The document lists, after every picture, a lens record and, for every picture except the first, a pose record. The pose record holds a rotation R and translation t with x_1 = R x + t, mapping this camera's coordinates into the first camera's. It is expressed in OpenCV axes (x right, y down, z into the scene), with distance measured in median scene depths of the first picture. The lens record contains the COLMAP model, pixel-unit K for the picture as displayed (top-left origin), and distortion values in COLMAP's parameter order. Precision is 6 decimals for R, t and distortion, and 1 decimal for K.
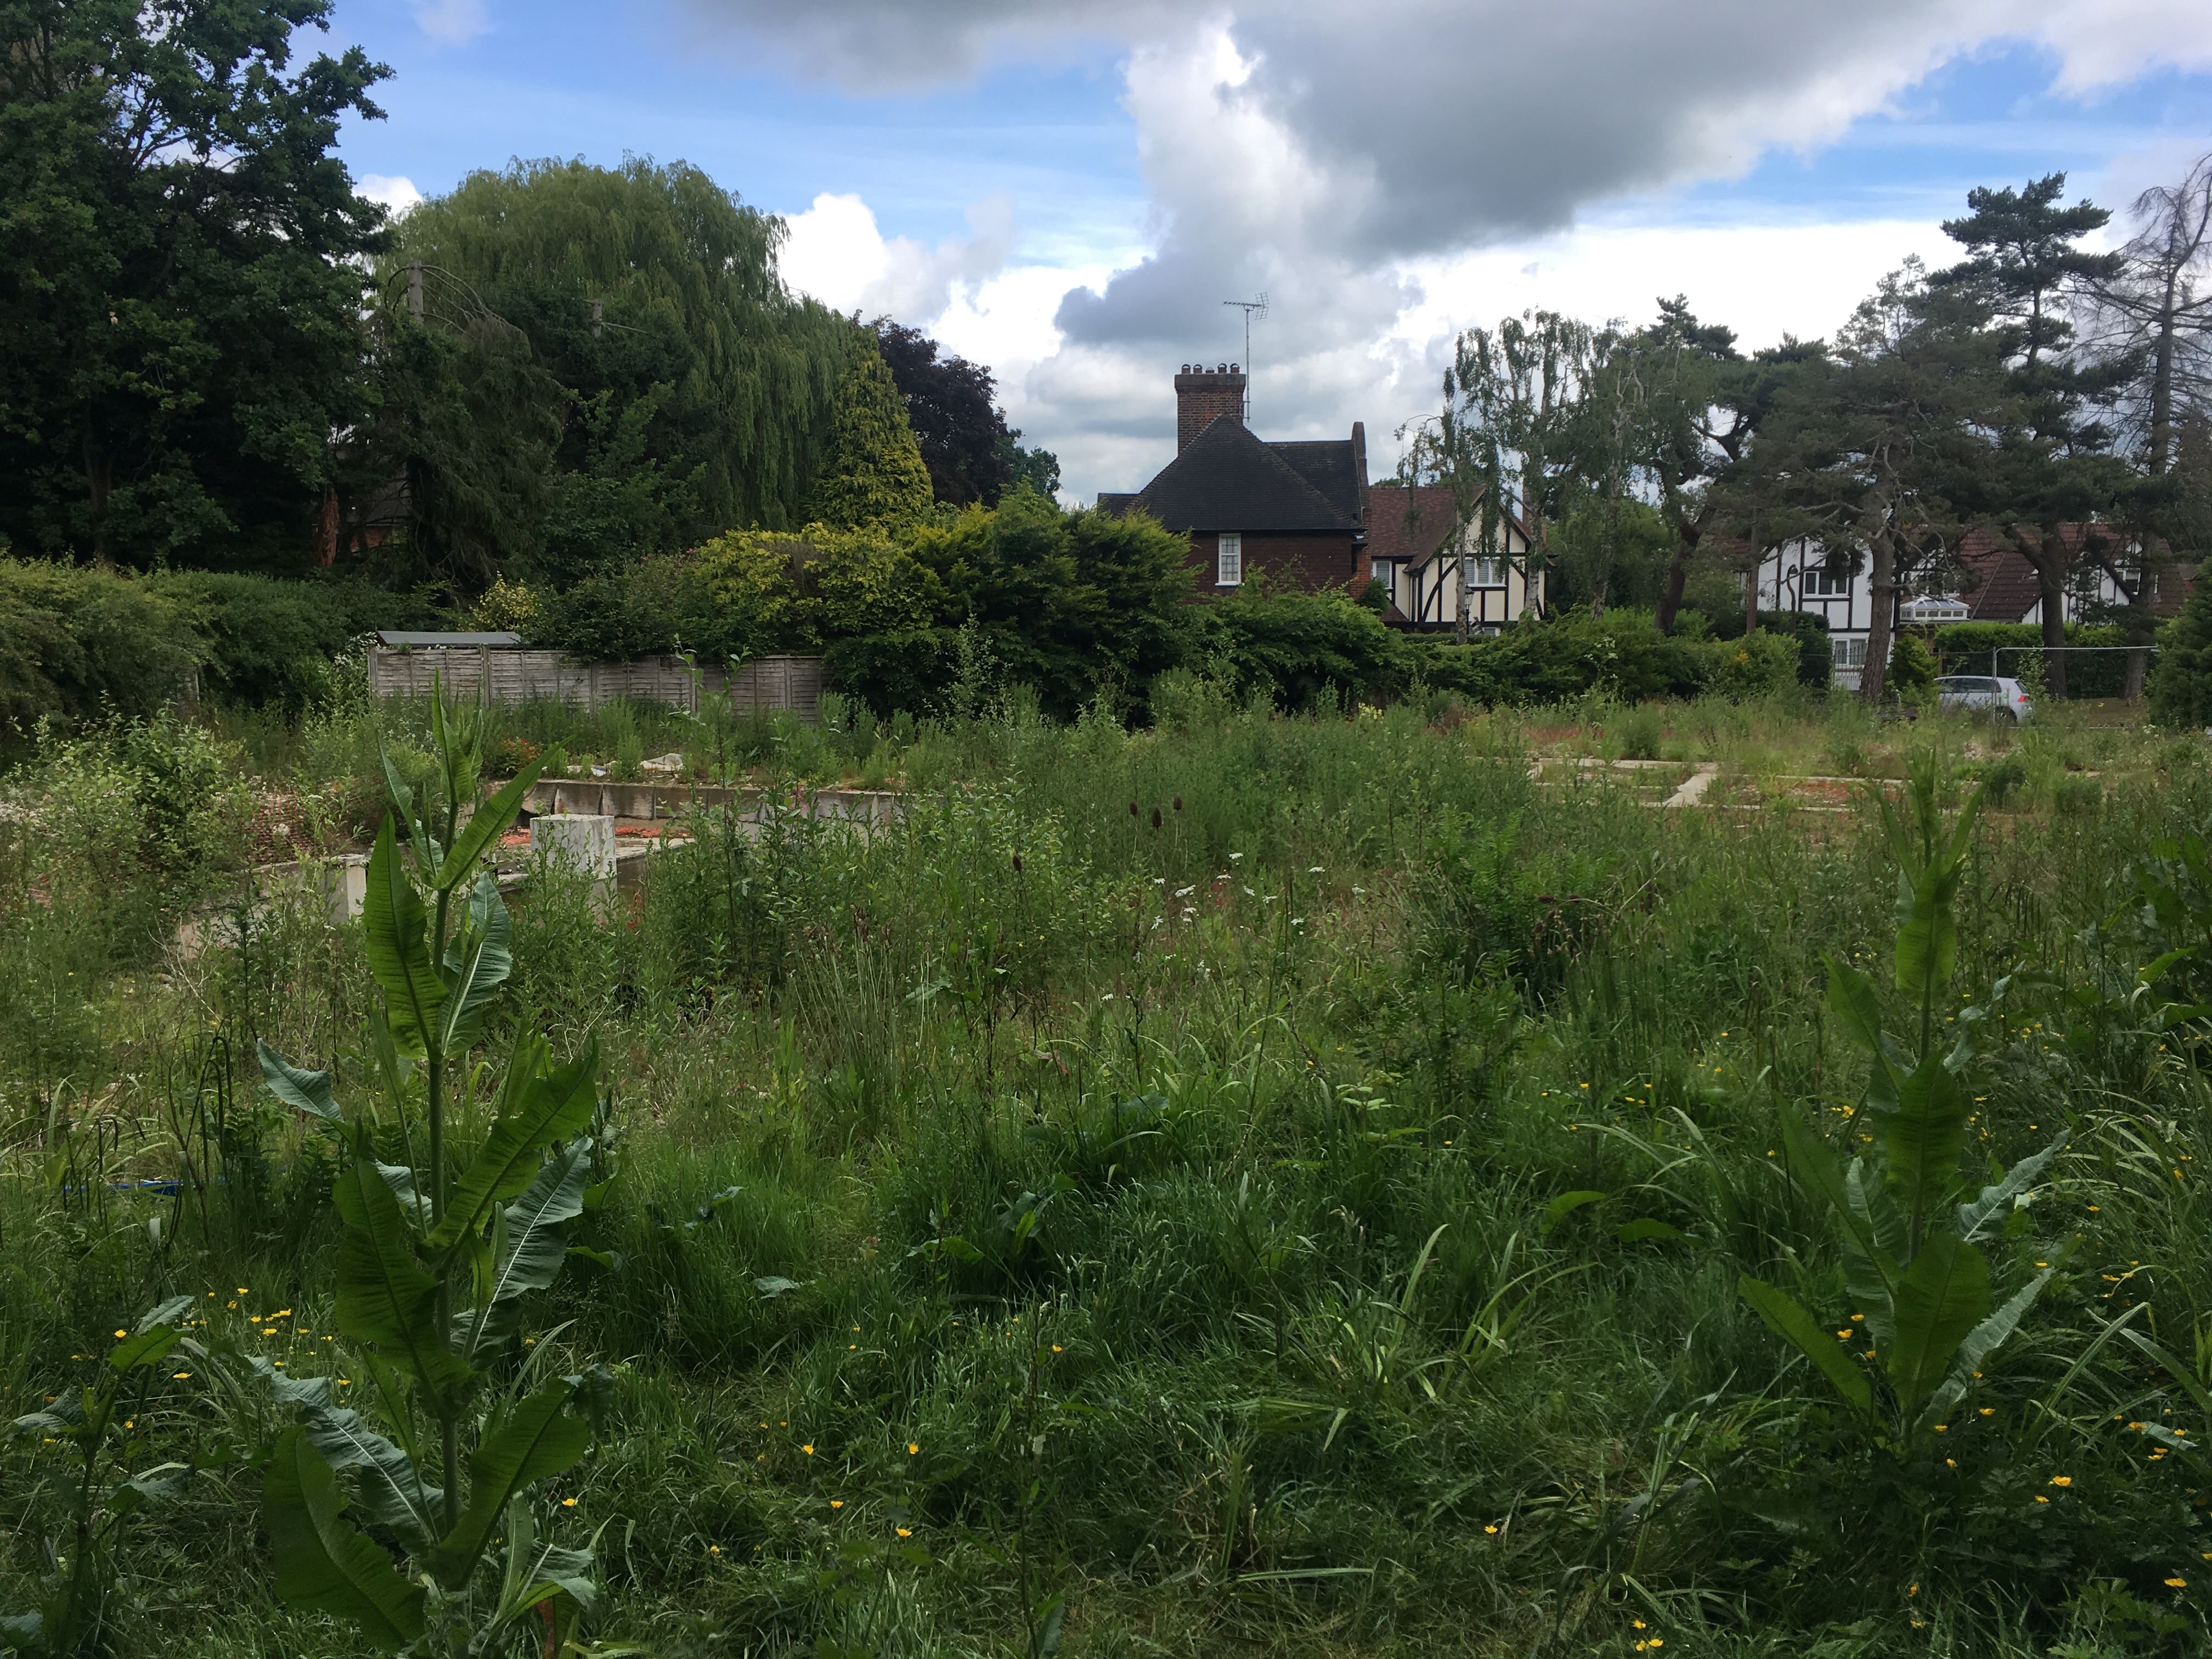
lens RADIAL K [[1840.7, 0, 1106.0], [0, 1840.7, 829.5], [0, 0, 1]] dist [0.083426, -0.092404]
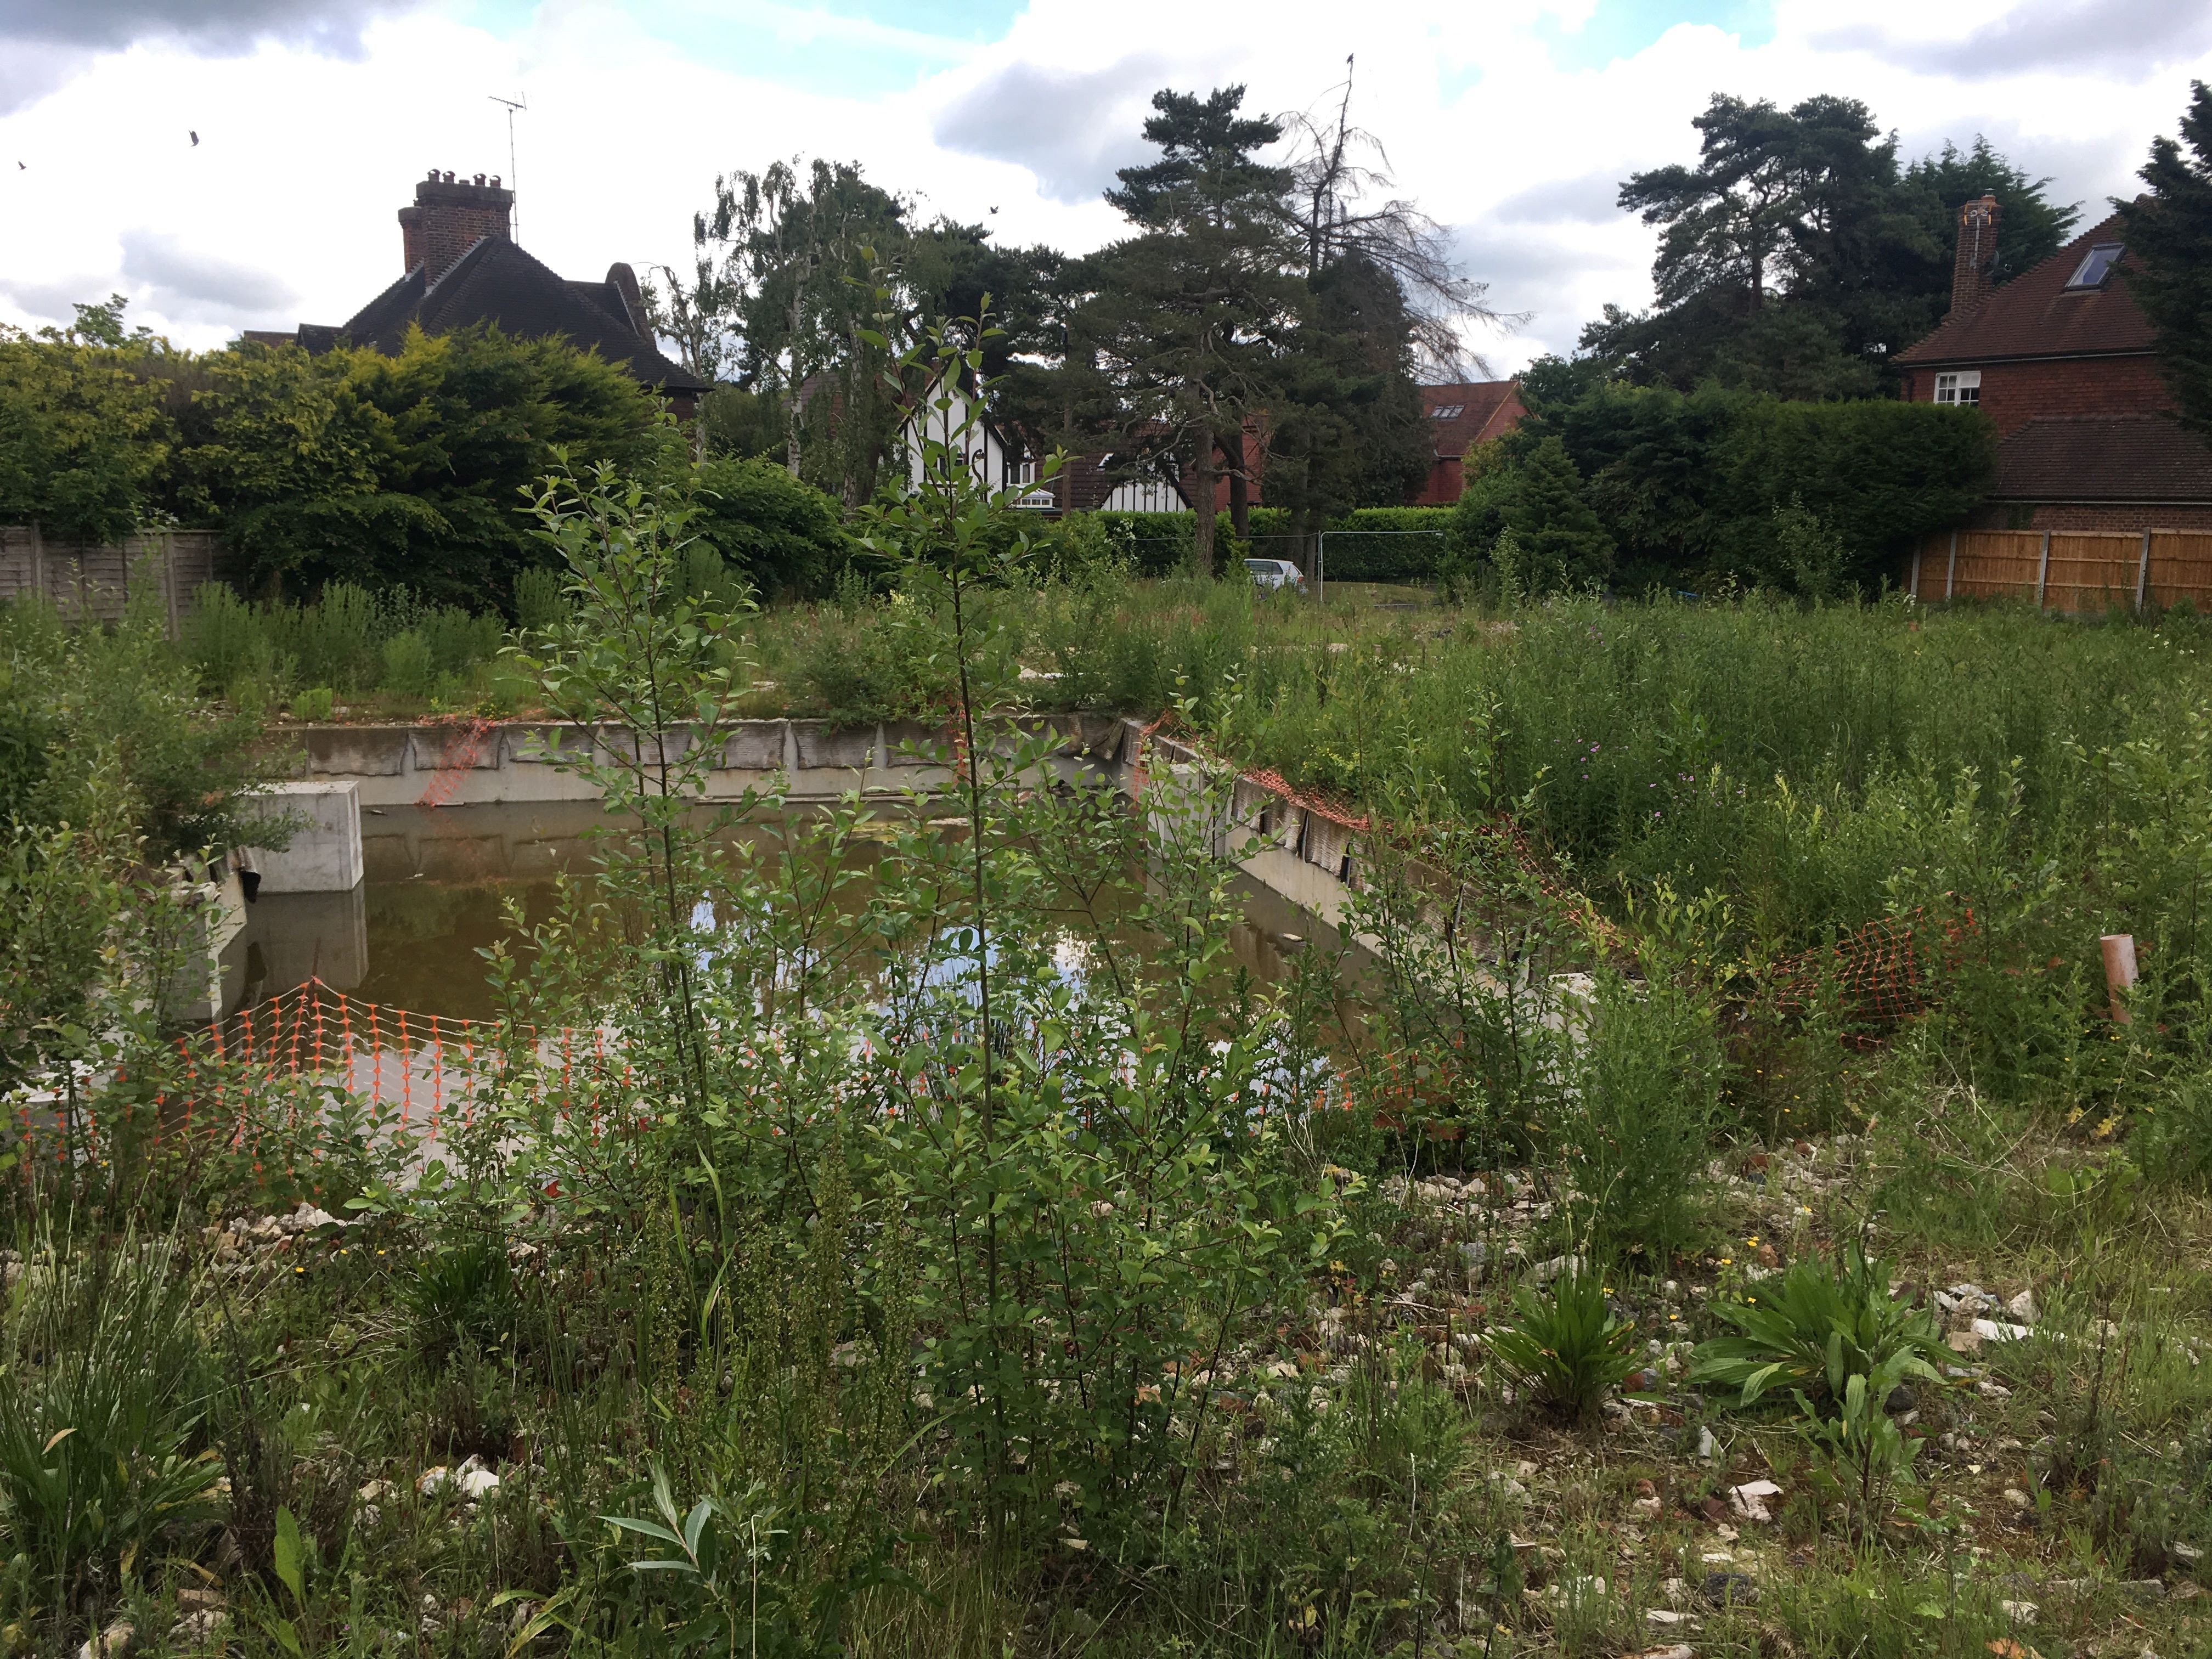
lens RADIAL K [[1840.7, 0, 1106.0], [0, 1840.7, 829.5], [0, 0, 1]] dist [0.083426, -0.092404]
pose [[0.835067, -0.080634, 0.544207, -0.191562], [0.046133, 0.995980, 0.076783, -0.014486], [-0.548211, -0.039013, 0.835430, 0.159690]]
